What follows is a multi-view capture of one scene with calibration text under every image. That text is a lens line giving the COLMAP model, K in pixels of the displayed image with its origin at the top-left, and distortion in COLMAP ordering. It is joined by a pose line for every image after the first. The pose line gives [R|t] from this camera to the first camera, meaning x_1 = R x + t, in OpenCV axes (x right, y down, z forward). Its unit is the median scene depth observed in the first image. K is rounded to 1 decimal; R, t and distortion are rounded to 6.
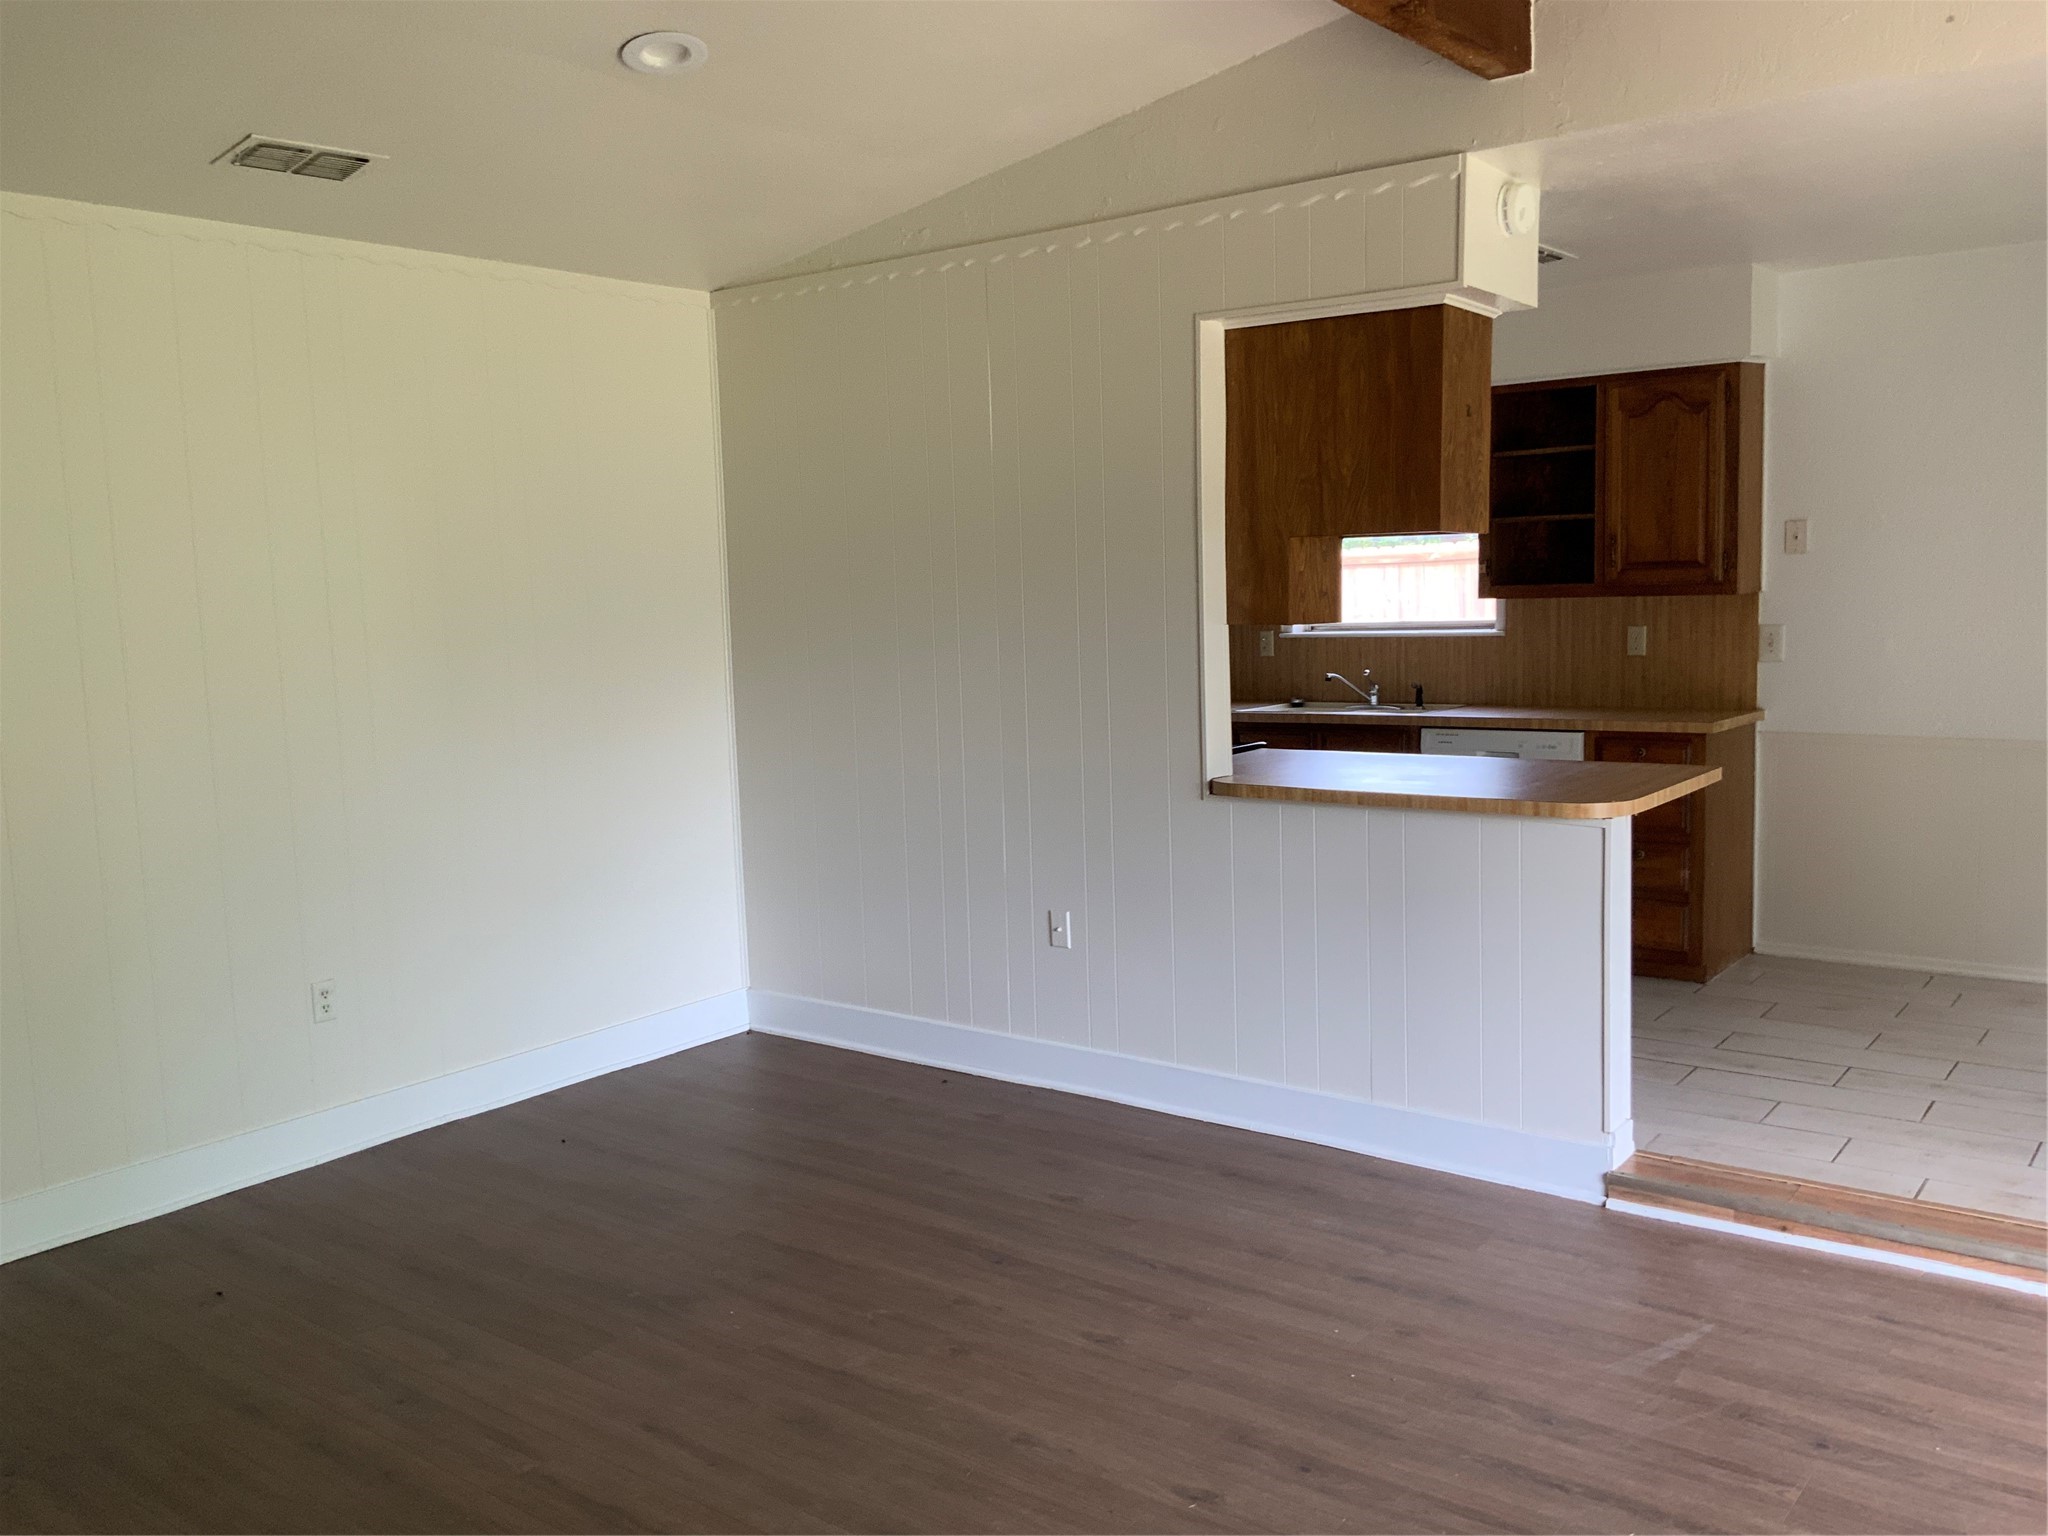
lens RADIAL K [[1725.4, 0, 1020.2], [0, 1725.4, 749.4], [0, 0, 1]] dist [0.006519, -0.033984]
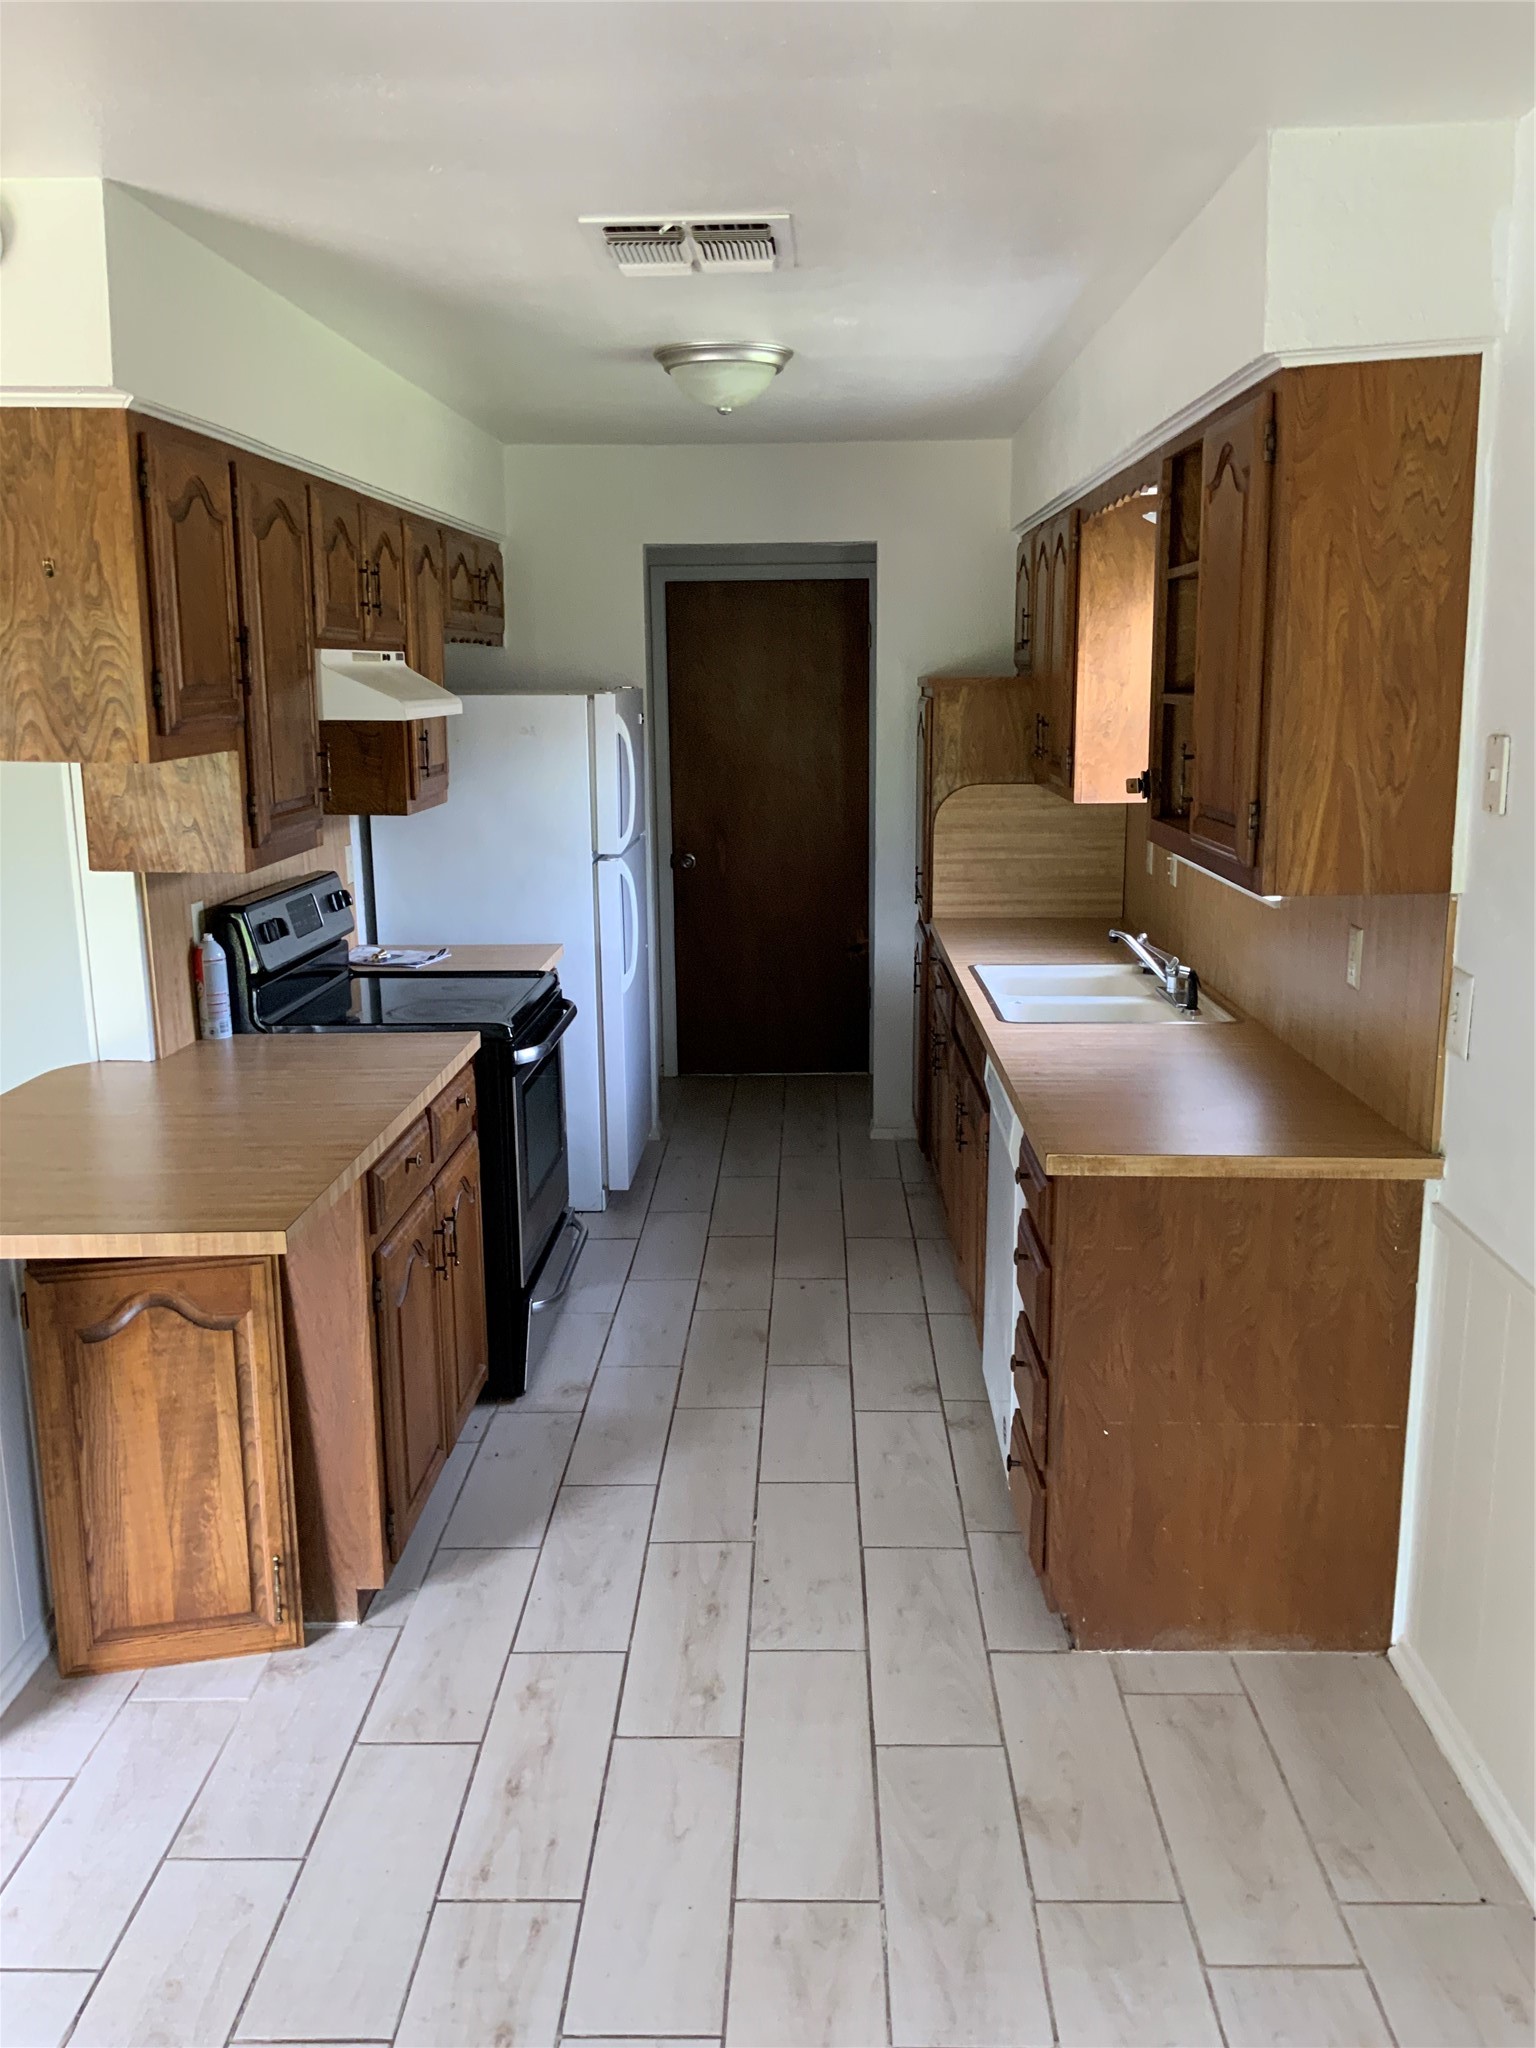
lens RADIAL K [[1725.4, 0, 811.0], [0, 1725.4, 1011.6], [0, 0, 1]] dist [0.006519, -0.033984]
pose [[0.593424, 0.177013, -0.785185, 1.204972], [-0.092715, 0.984057, 0.151775, -0.201483], [0.799532, -0.017268, 0.600375, 1.073904]]
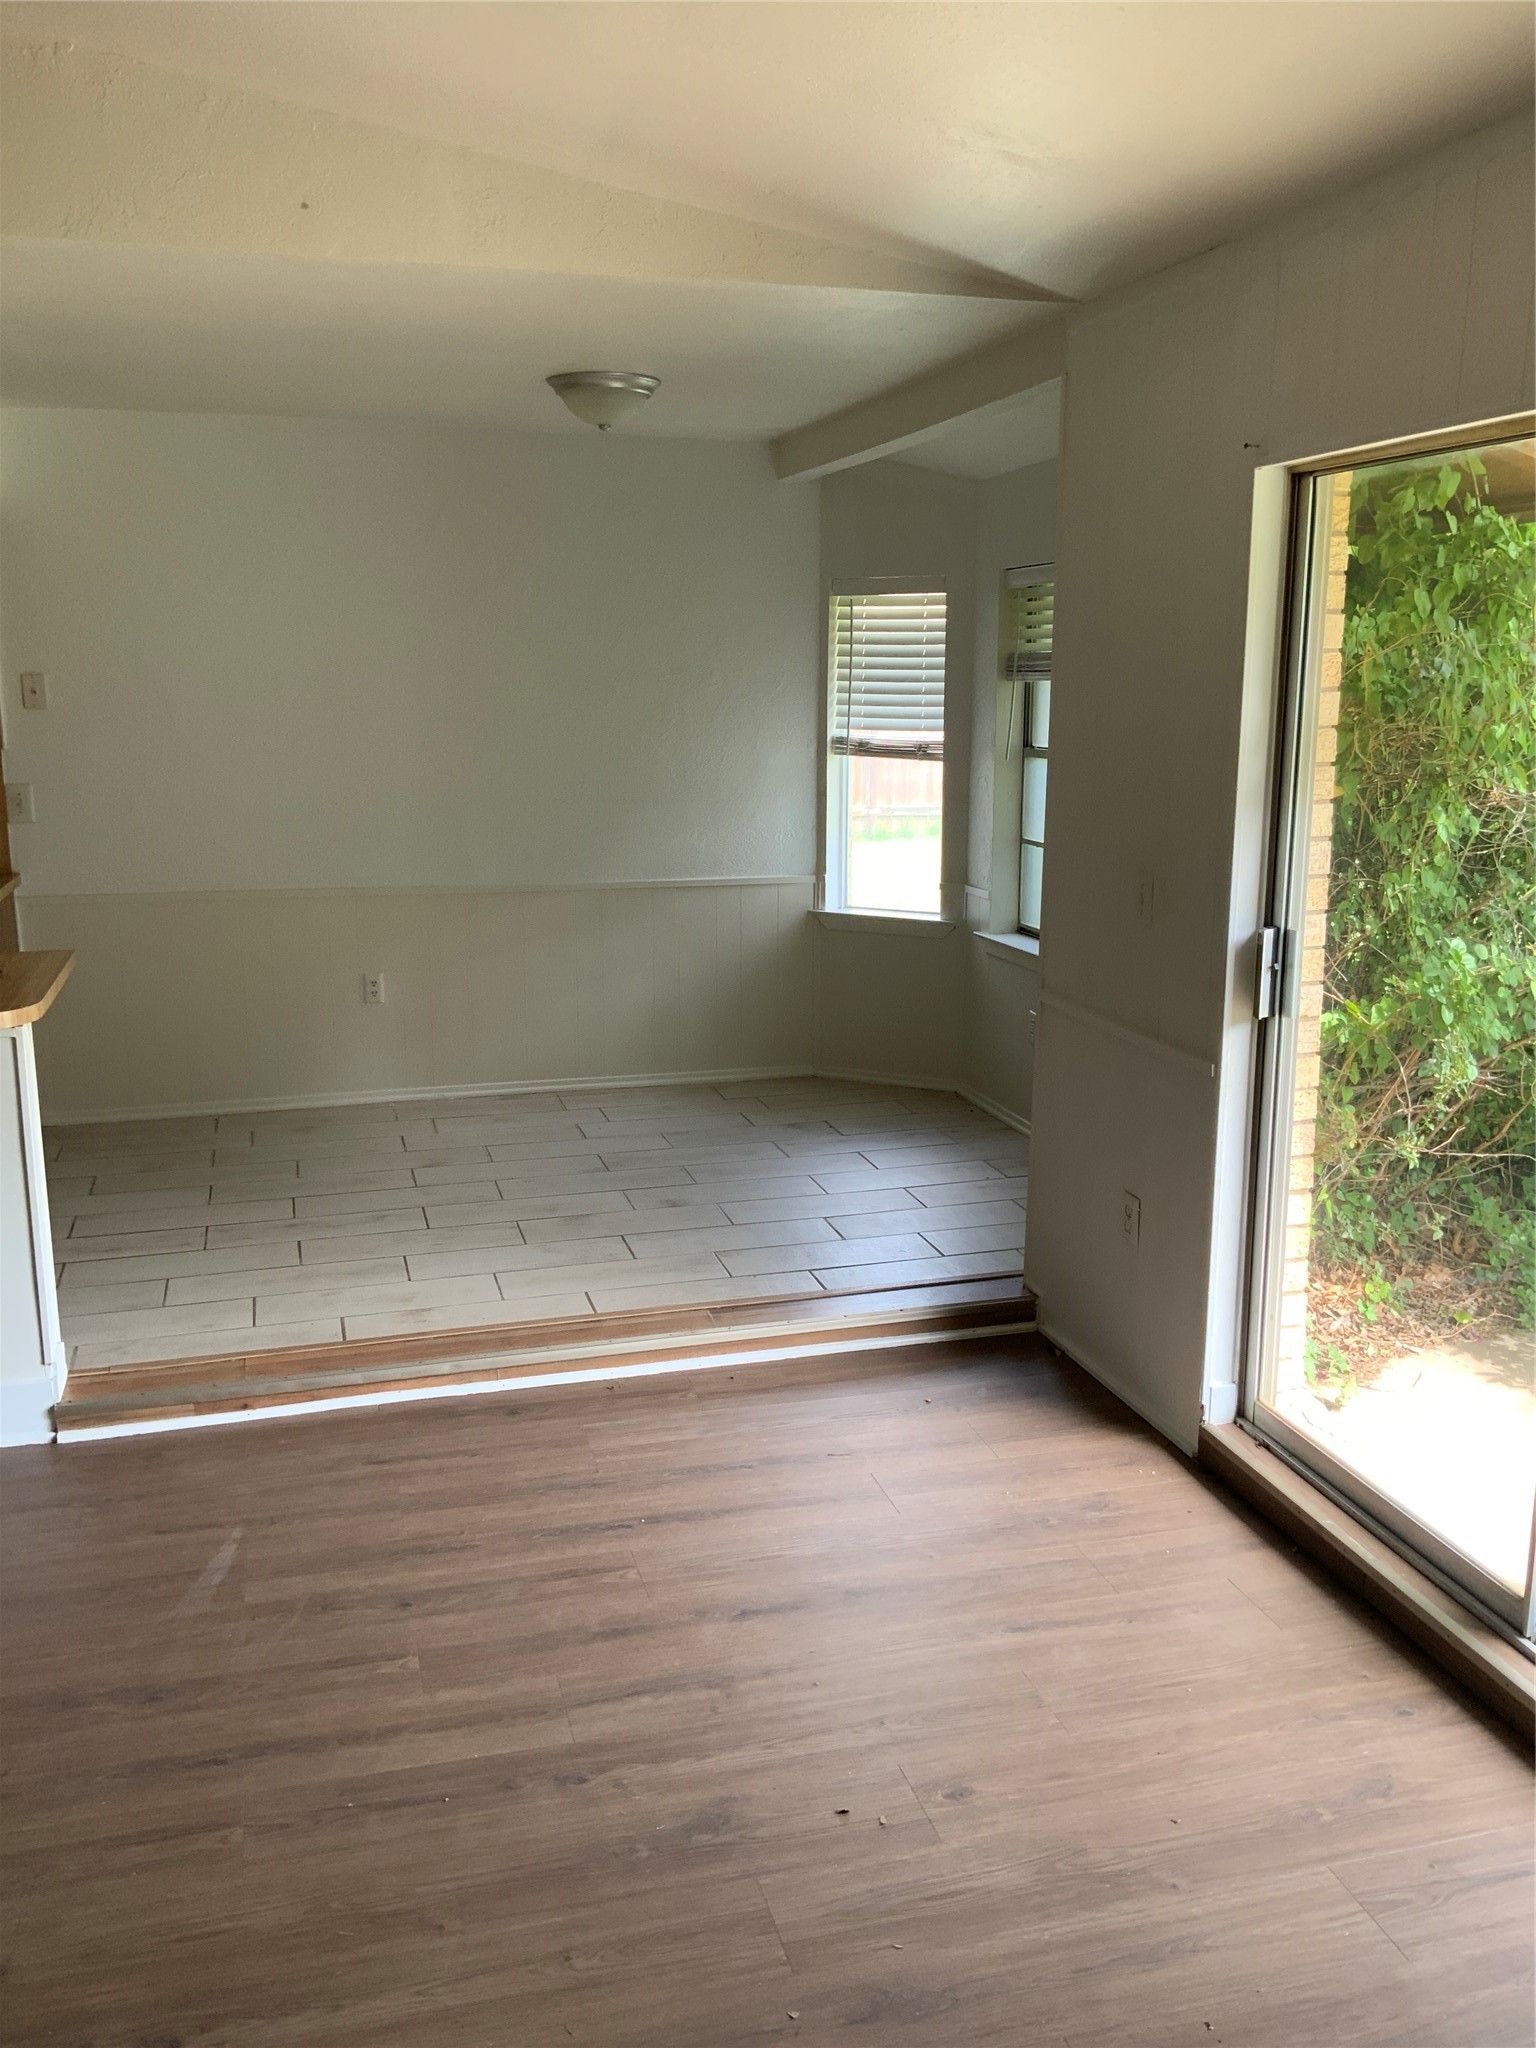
lens RADIAL K [[1725.4, 0, 774.7], [0, 1725.4, 1027.1], [0, 0, 1]] dist [0.006519, -0.033984]
pose [[0.590801, -0.143388, 0.793973, -0.159499], [0.072736, 0.989540, 0.124583, -0.049541], [-0.803532, -0.015854, 0.595051, 0.173484]]
